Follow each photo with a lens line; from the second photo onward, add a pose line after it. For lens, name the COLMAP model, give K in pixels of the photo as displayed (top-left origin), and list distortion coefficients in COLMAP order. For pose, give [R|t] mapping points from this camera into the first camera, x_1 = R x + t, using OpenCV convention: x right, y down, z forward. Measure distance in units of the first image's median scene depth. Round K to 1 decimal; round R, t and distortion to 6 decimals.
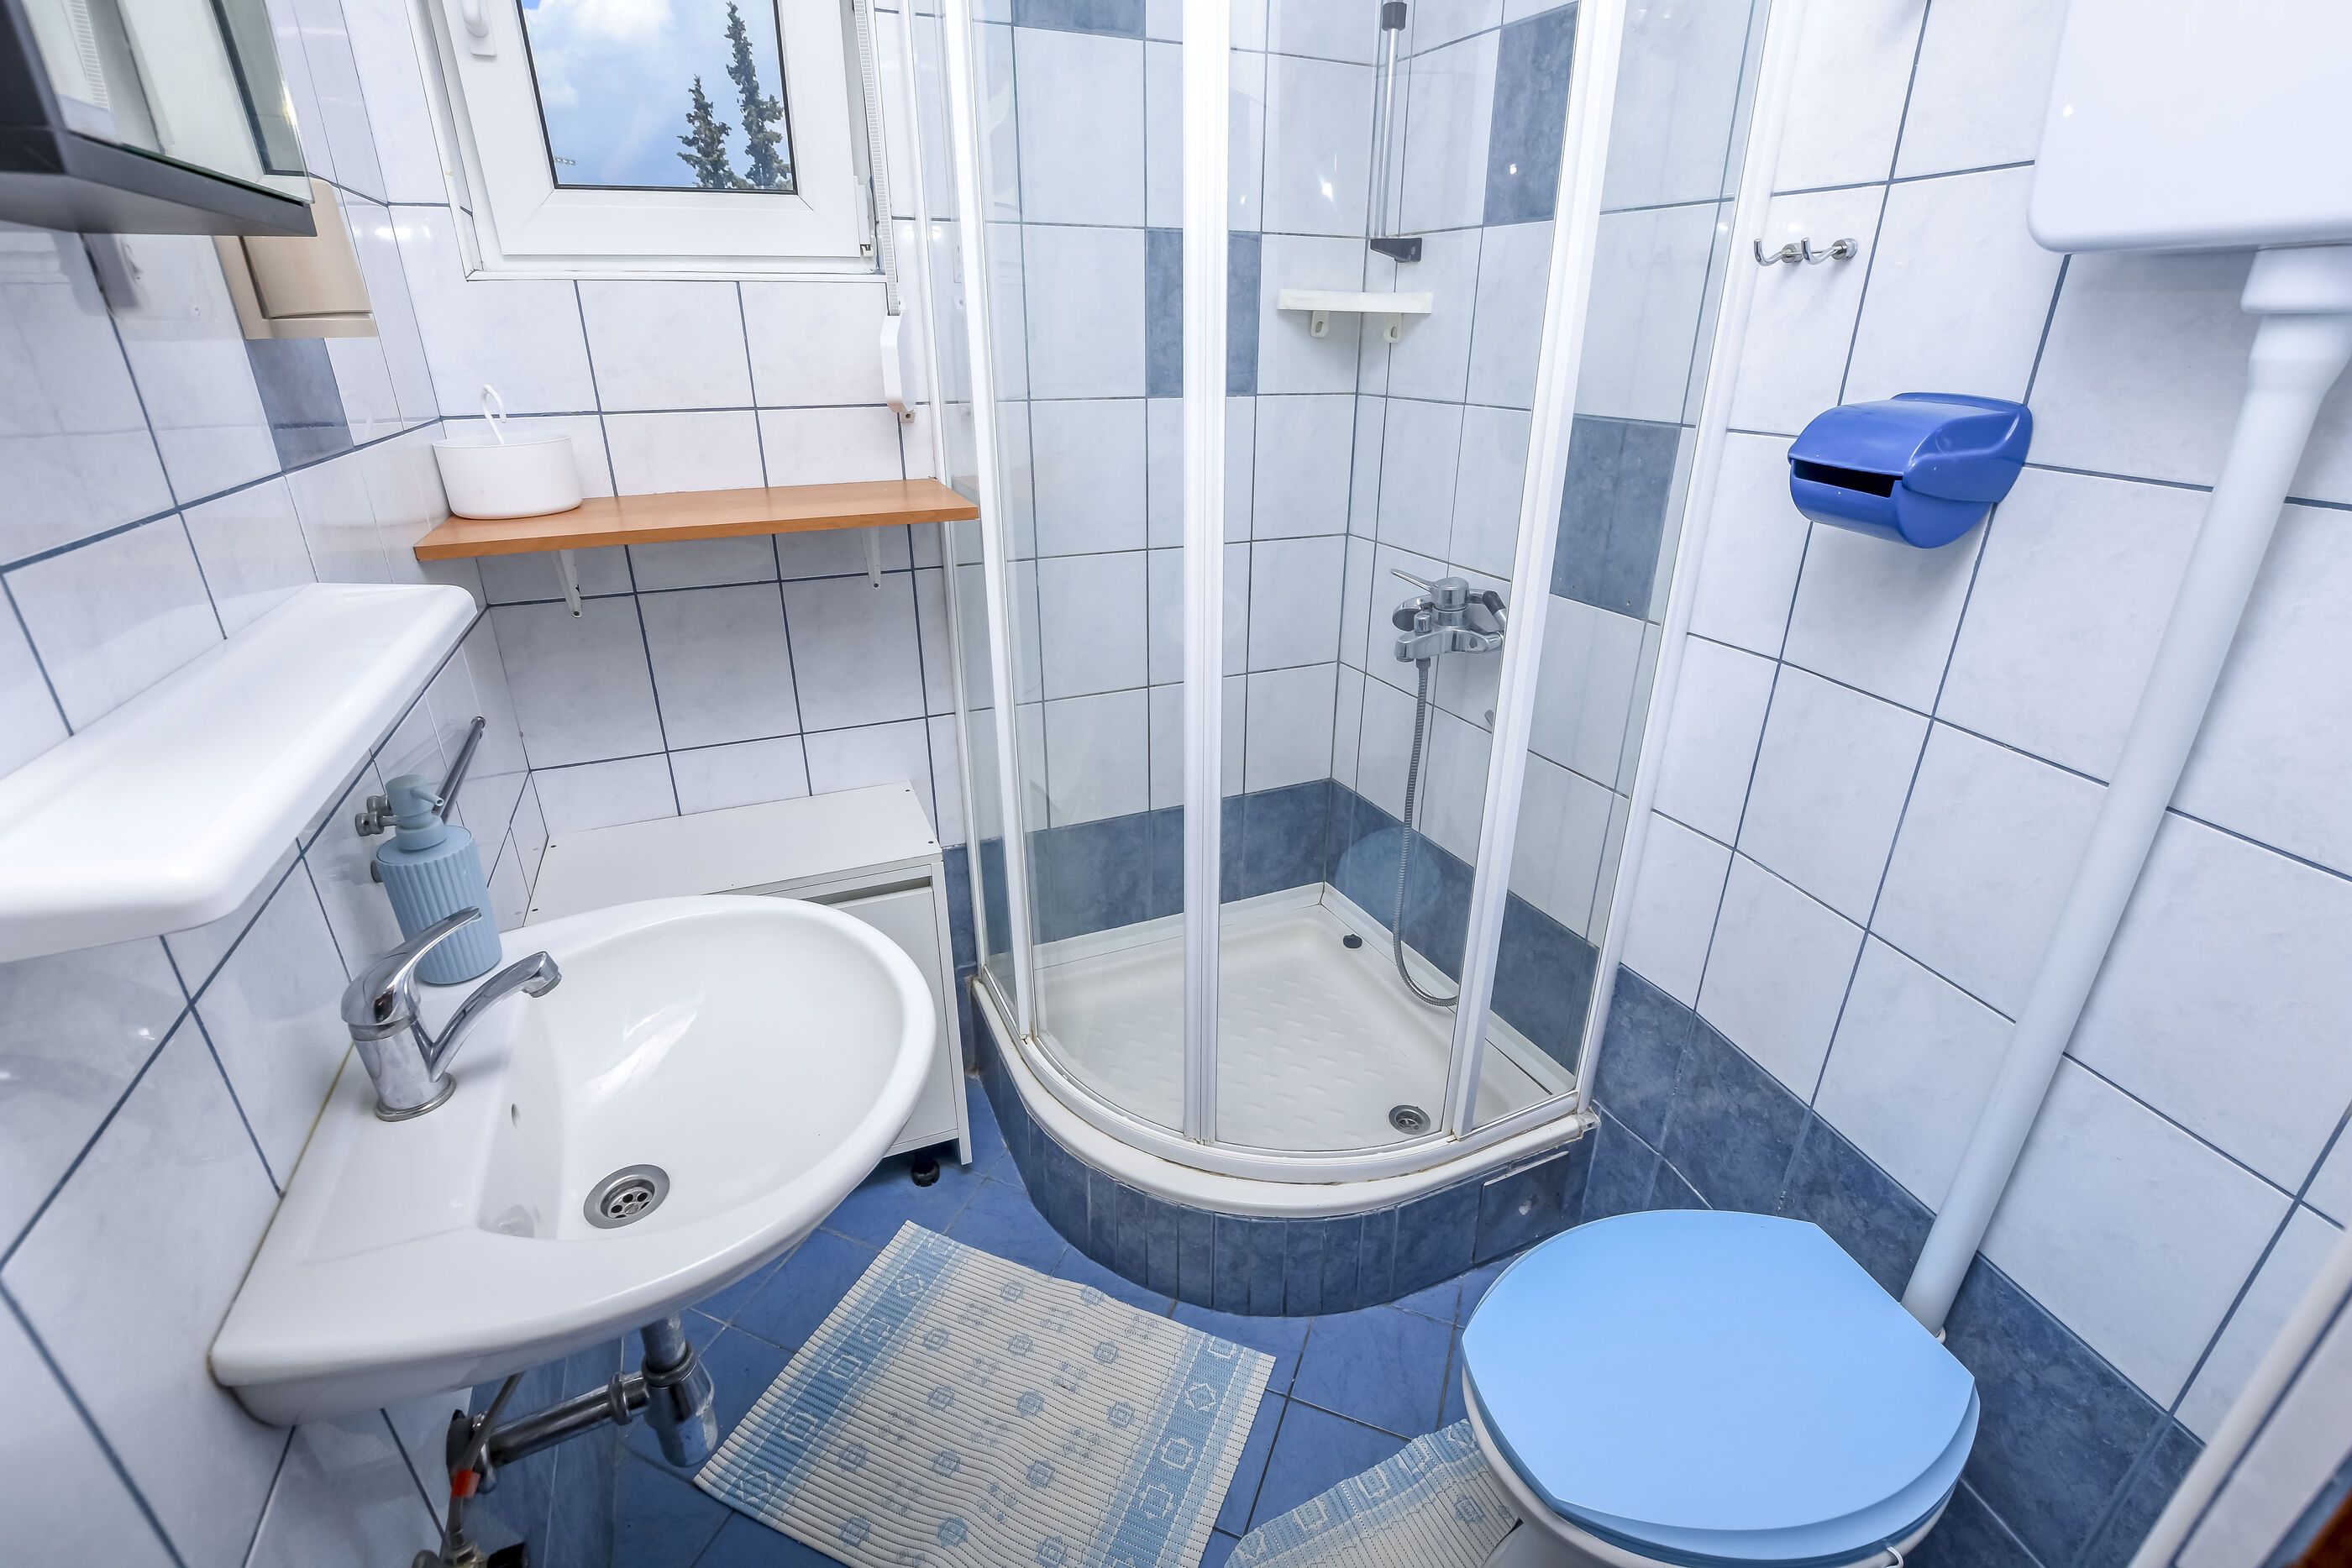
lens RADIAL K [[1027.9, 0, 1160.6], [0, 1027.9, 783.2], [0, 0, 1]] dist [-0.025417, 0.000145]
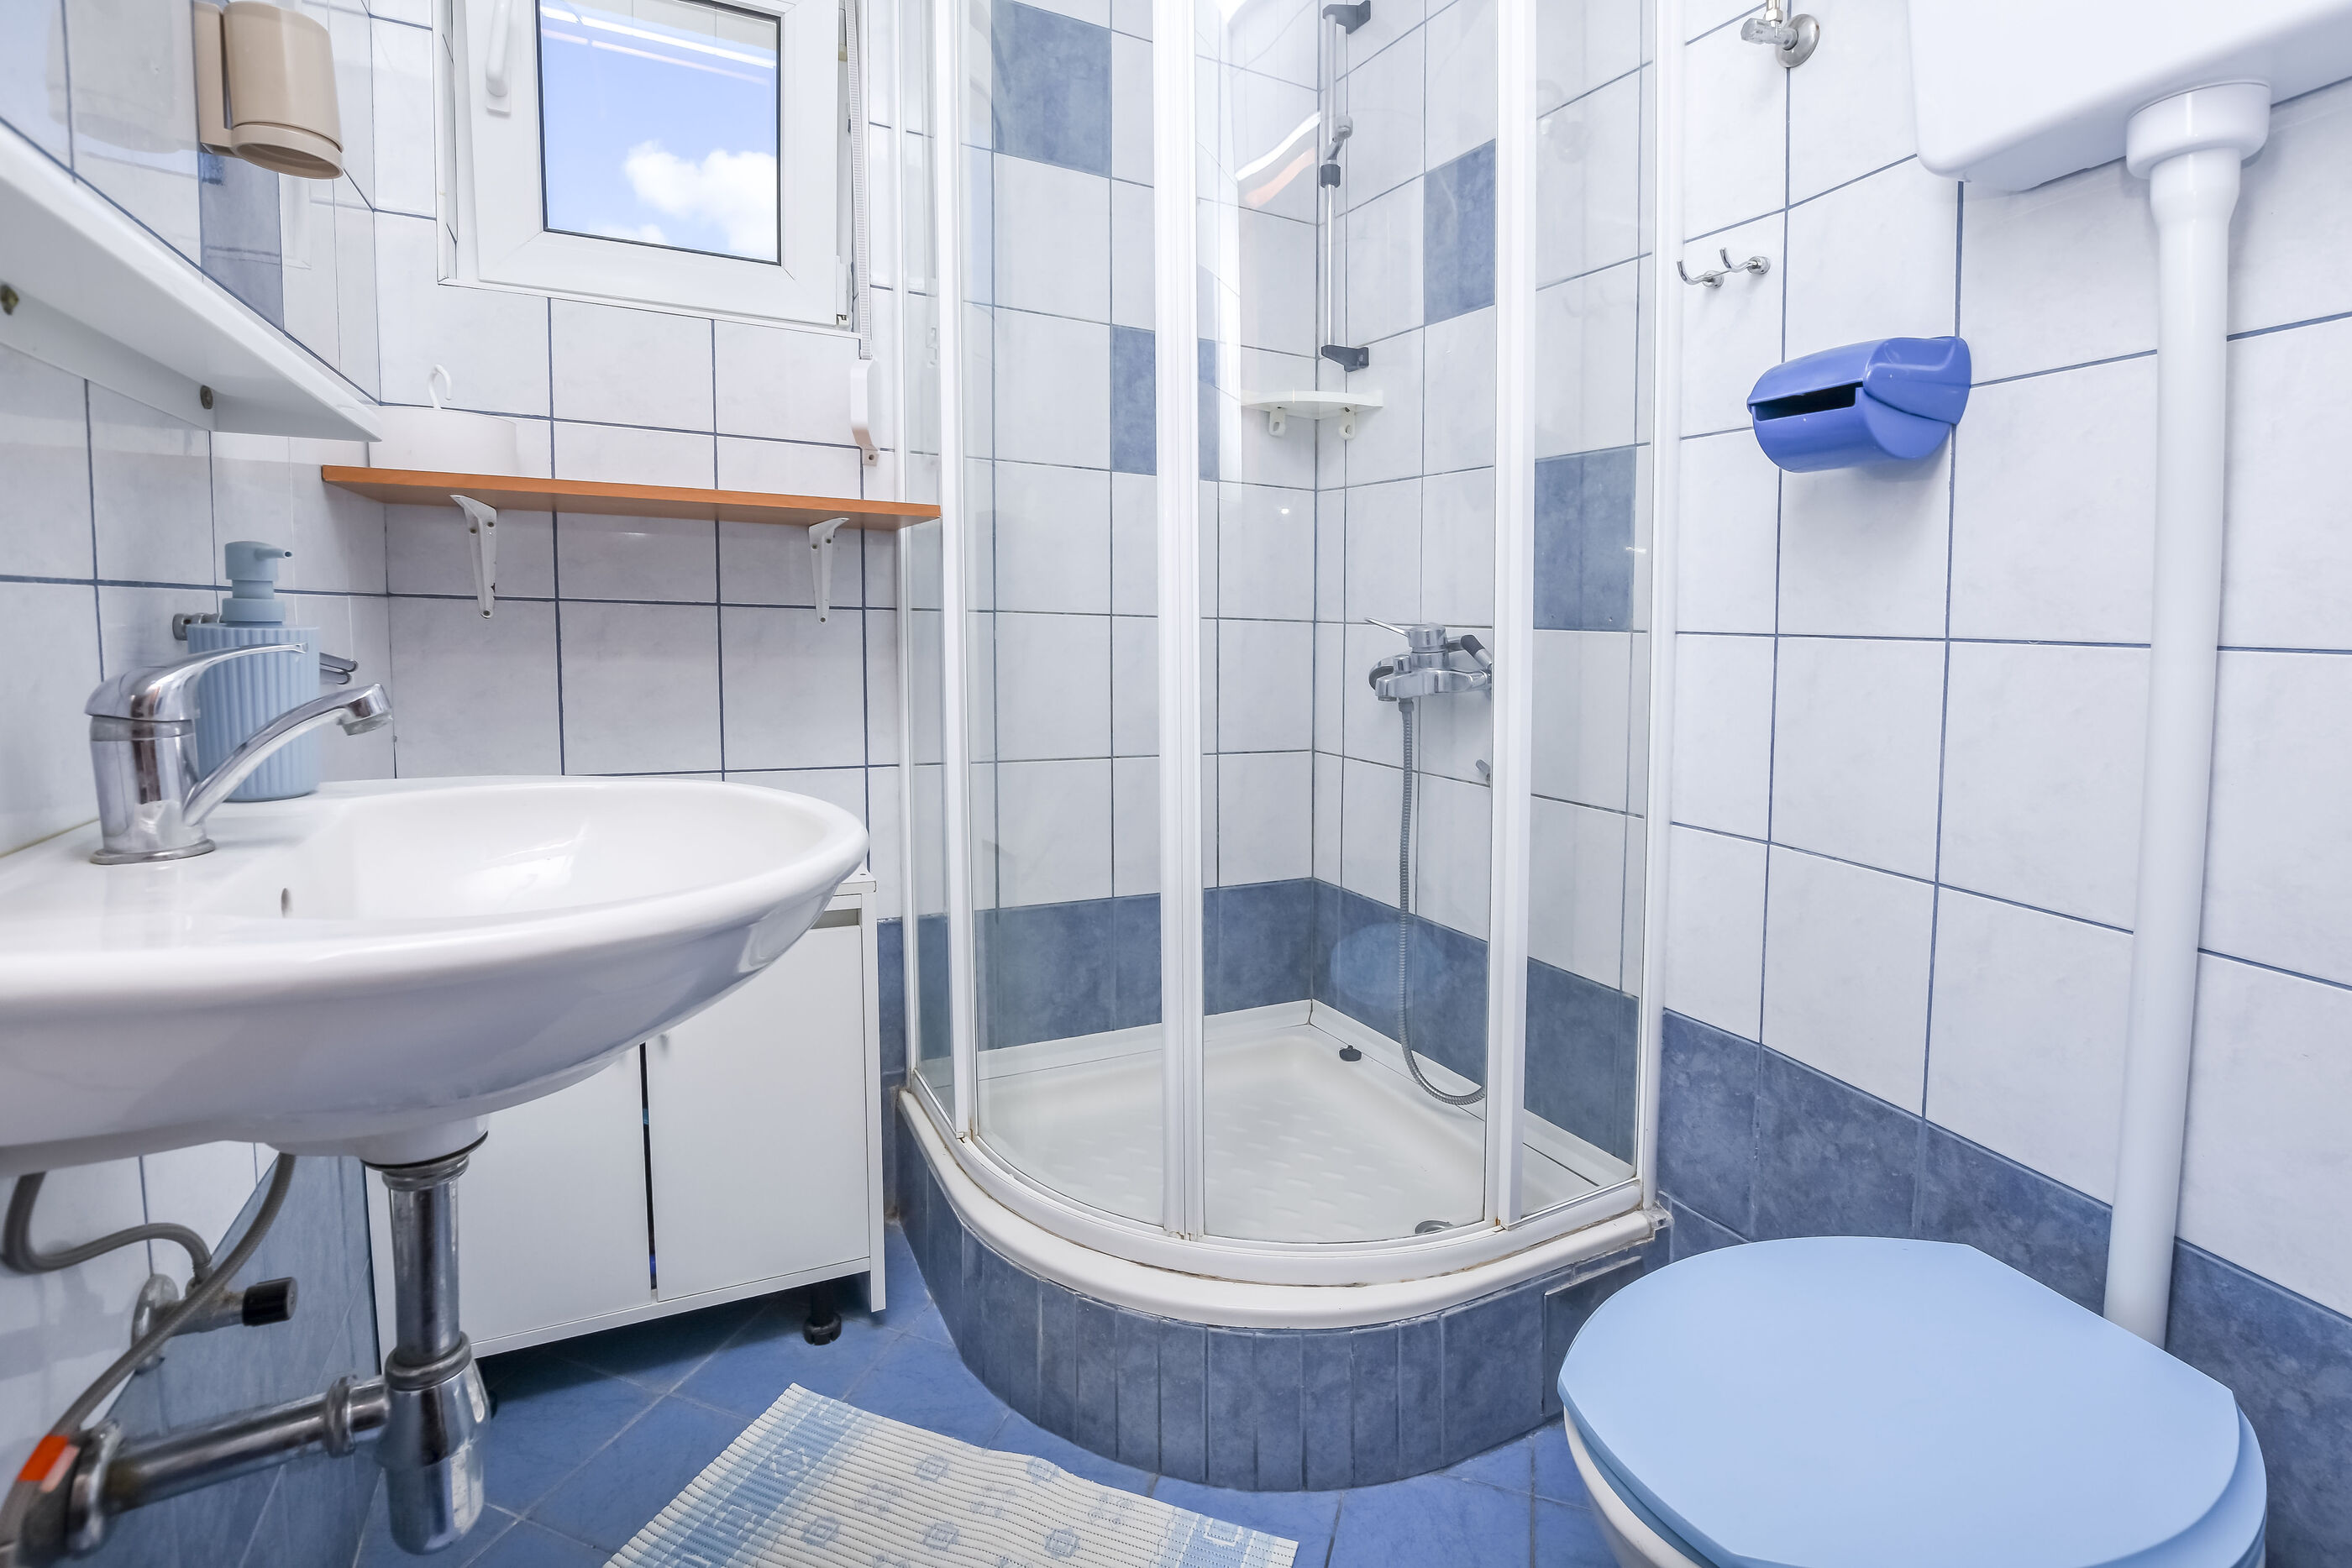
lens RADIAL K [[1077.0, 0, 1179.1], [0, 1077.0, 714.1], [0, 0, 1]] dist [-0.030158, 0.004678]
pose [[0.997887, 0.000422, 0.064978, -0.017564], [0.021372, 0.942211, -0.334337, 0.228656], [-0.061364, 0.335019, 0.940211, 0.091251]]
